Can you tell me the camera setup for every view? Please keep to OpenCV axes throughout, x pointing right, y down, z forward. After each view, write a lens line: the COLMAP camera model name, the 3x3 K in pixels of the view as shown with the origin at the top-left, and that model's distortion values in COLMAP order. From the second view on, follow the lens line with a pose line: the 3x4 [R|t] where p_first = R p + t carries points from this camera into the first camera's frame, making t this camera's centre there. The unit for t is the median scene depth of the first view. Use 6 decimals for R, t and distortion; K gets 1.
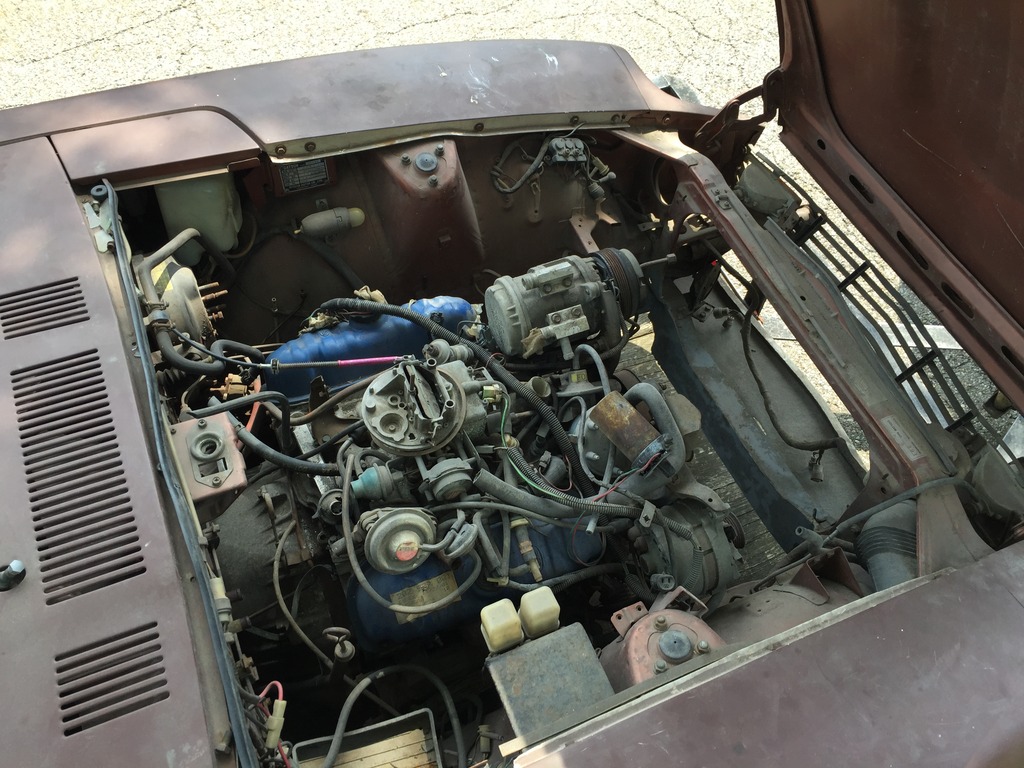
lens RADIAL K [[873.6, 0, 515.4], [0, 873.6, 378.9], [0, 0, 1]] dist [0.068259, -0.099094]
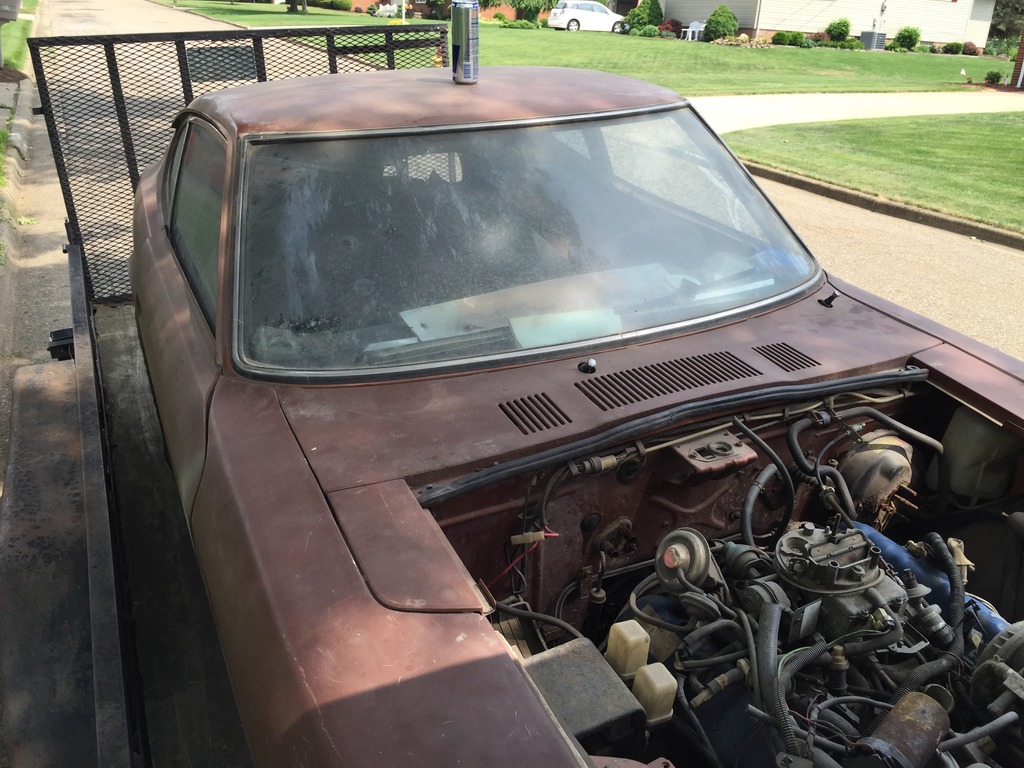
lens RADIAL K [[873.6, 0, 515.4], [0, 873.6, 378.9], [0, 0, 1]] dist [0.068259, -0.099094]
pose [[0.034960, 0.387565, -0.921179, 0.606148], [-0.842093, 0.507807, 0.181689, 0.036909], [0.538198, 0.769367, 0.344119, 0.264789]]
